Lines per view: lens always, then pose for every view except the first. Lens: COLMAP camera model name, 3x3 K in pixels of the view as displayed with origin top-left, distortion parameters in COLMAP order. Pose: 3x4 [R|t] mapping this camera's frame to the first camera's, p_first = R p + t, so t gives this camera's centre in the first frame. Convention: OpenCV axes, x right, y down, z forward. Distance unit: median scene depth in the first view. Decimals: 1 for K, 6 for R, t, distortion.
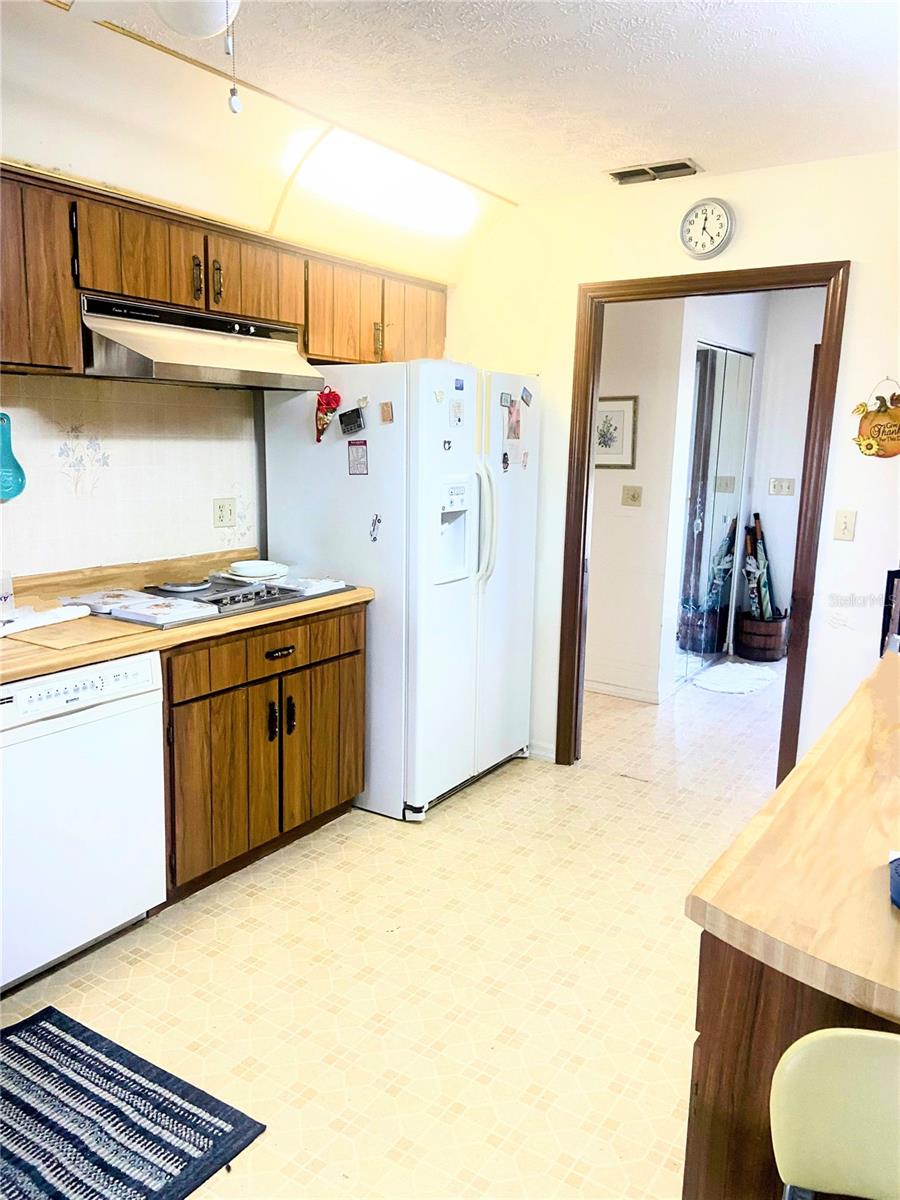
lens RADIAL K [[900.6, 0, 446.3], [0, 900.6, 592.7], [0, 0, 1]] dist [0.086967, -0.093646]
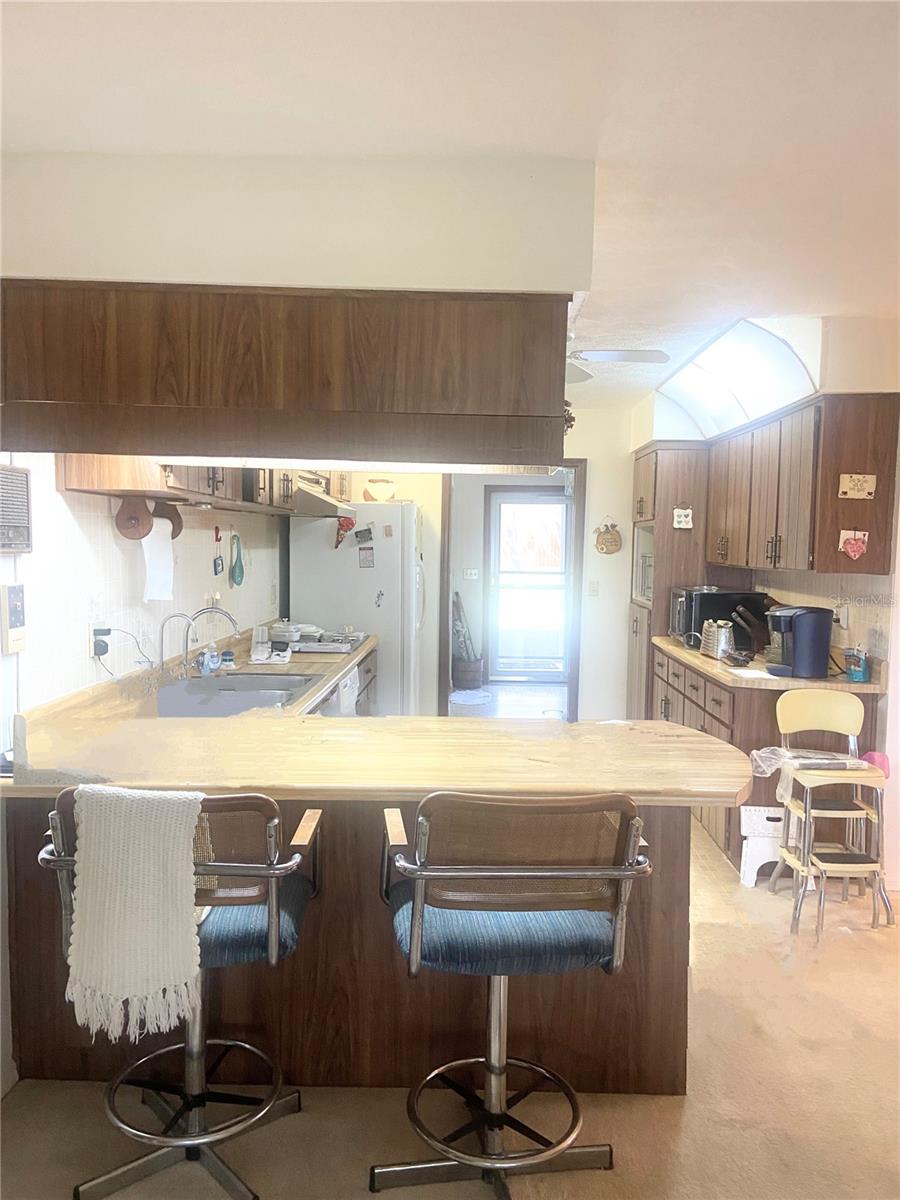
lens RADIAL K [[900.6, 0, 452.5], [0, 900.6, 600.3], [0, 0, 1]] dist [0.086967, -0.093646]
pose [[0.850456, -0.039204, 0.524584, -0.844925], [0.090932, 0.993164, -0.073196, 0.065496], [-0.518128, 0.109951, 0.848207, -0.486330]]
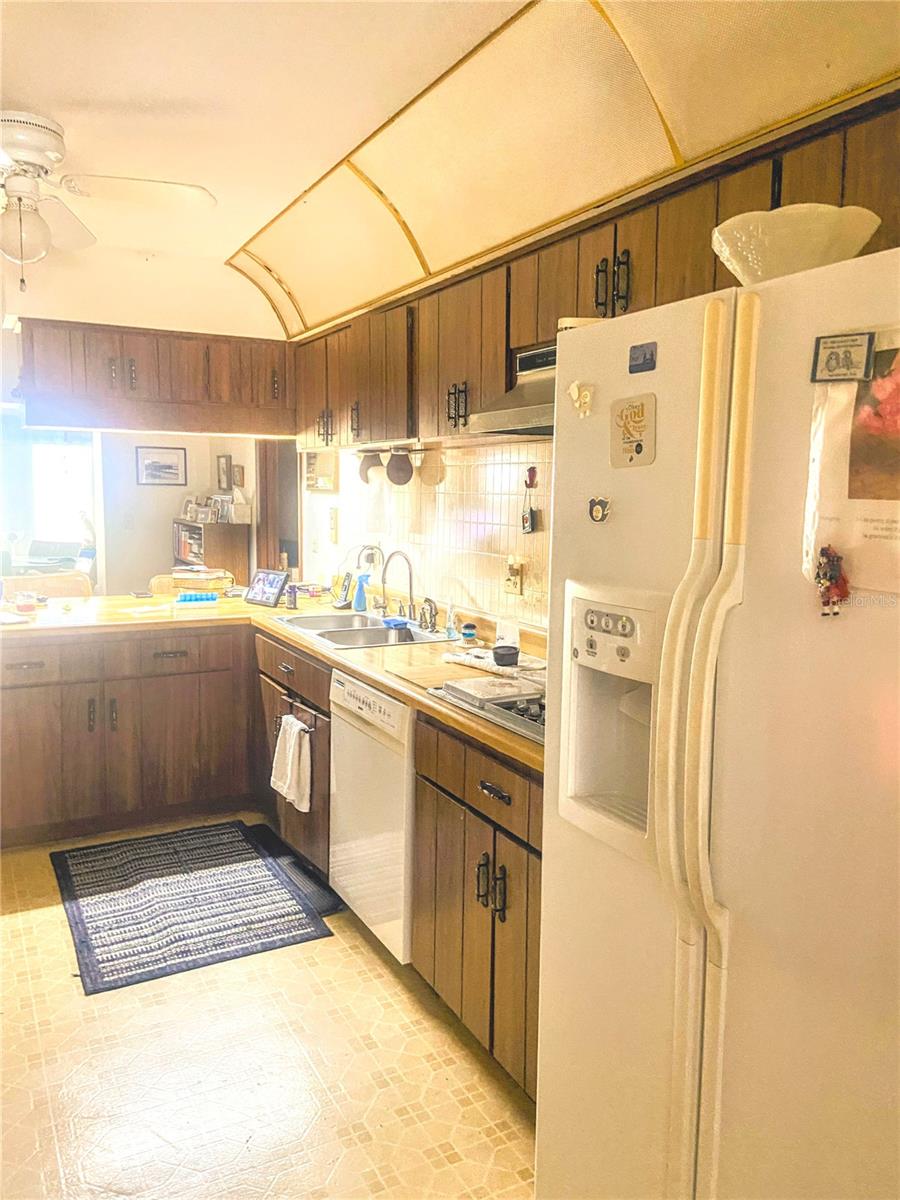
lens RADIAL K [[900.6, 0, 454.3], [0, 900.6, 582.4], [0, 0, 1]] dist [0.086967, -0.093646]
pose [[-0.475412, 0.066640, -0.877236, 0.386030], [-0.174632, 0.970137, 0.168339, -0.181544], [0.862257, 0.233224, -0.449577, 1.087746]]
